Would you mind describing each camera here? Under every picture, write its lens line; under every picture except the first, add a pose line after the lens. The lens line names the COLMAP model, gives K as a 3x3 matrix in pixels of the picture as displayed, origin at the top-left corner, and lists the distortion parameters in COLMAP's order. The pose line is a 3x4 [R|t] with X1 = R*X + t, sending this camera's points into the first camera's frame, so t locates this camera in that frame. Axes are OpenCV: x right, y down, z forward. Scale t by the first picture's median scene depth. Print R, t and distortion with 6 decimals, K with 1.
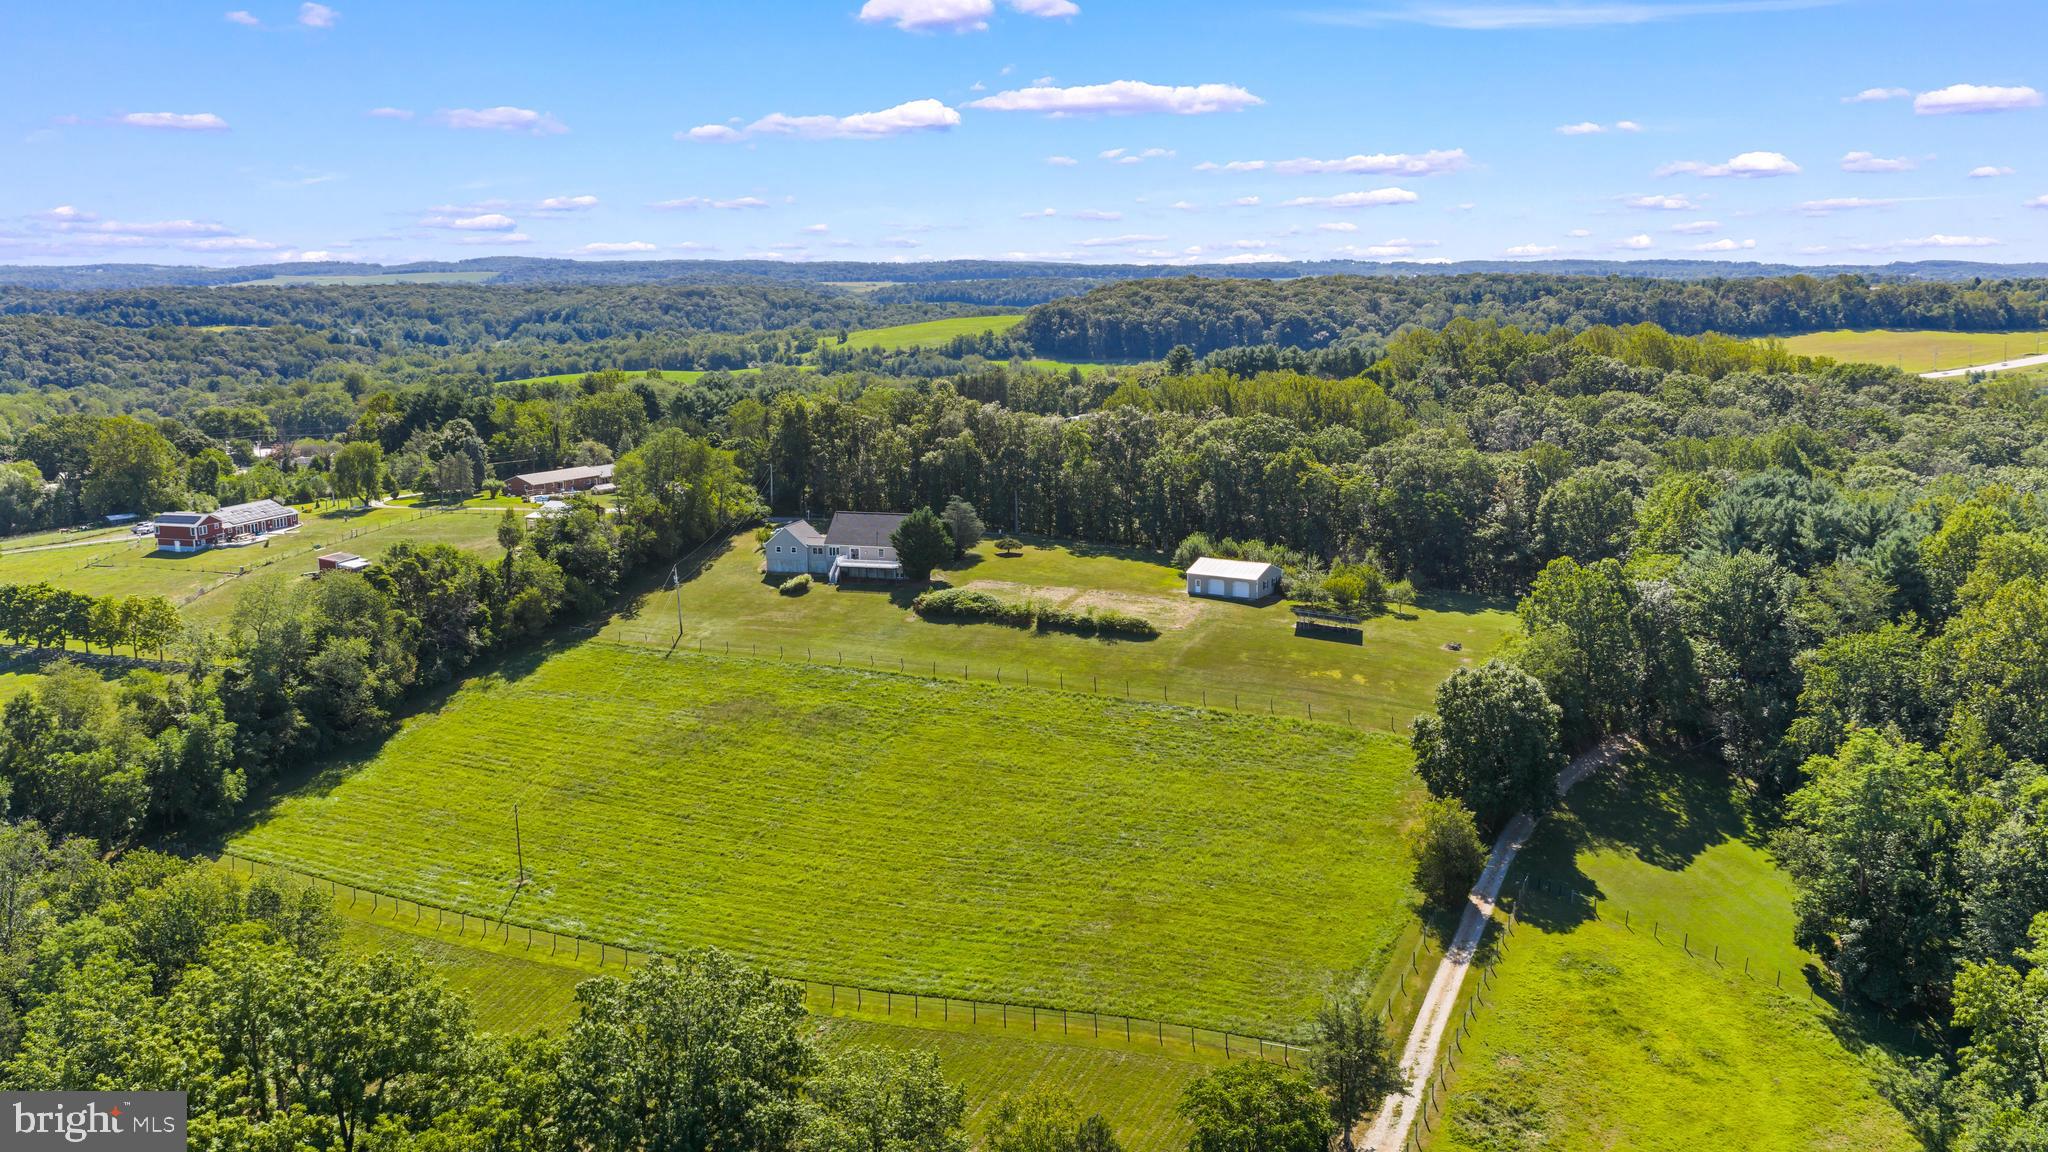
lens RADIAL K [[1709.8, 0, 1024.0], [0, 1709.8, 576.0], [0, 0, 1]] dist [0.027617, -0.047978]
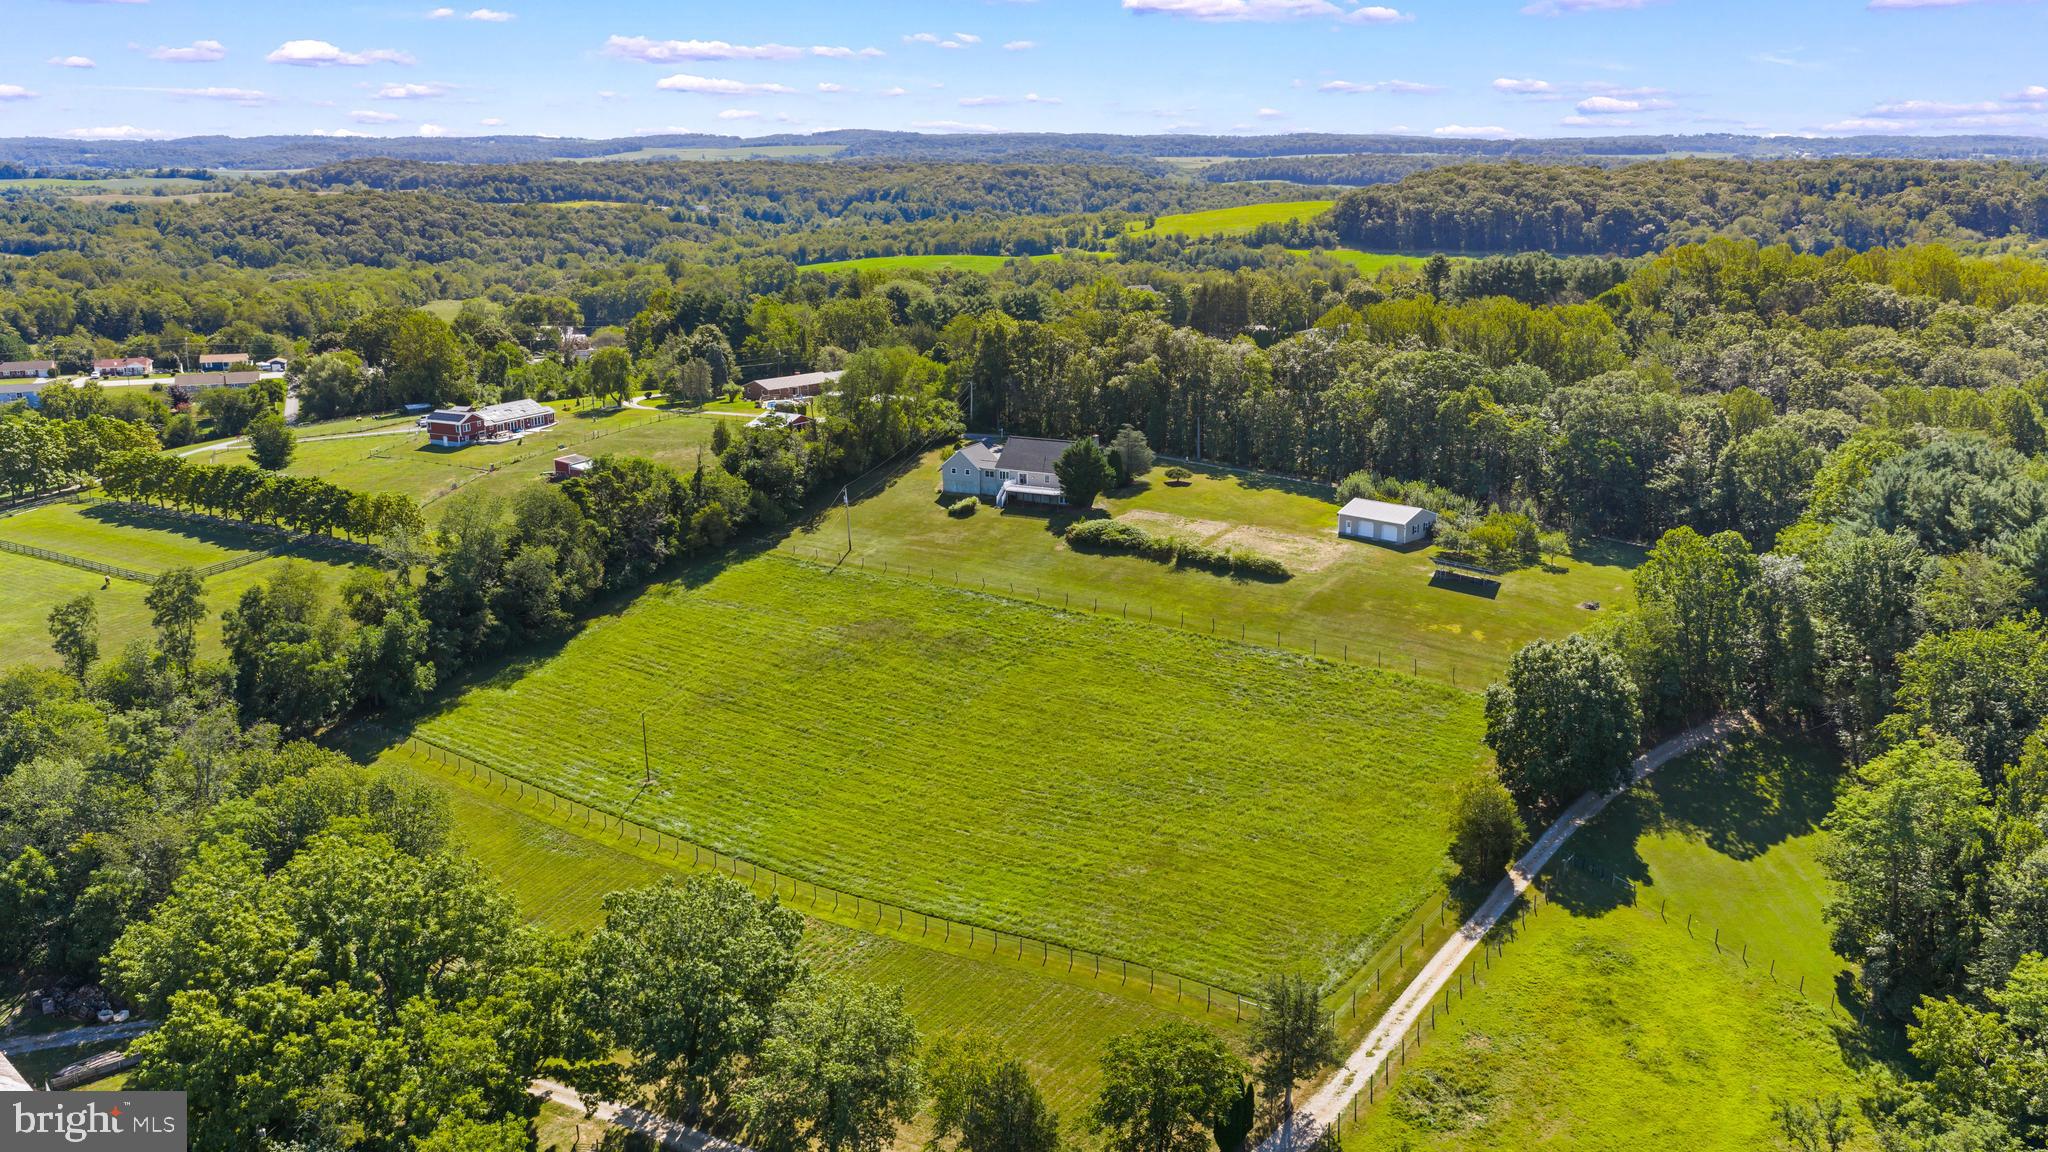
lens RADIAL K [[1709.8, 0, 1024.0], [0, 1709.8, 576.0], [0, 0, 1]] dist [0.027617, -0.047978]
pose [[0.979932, 0.051721, -0.192505, 0.112179], [-0.037525, 0.996349, 0.076679, -0.036042], [0.195768, -0.067916, 0.978296, -0.022608]]
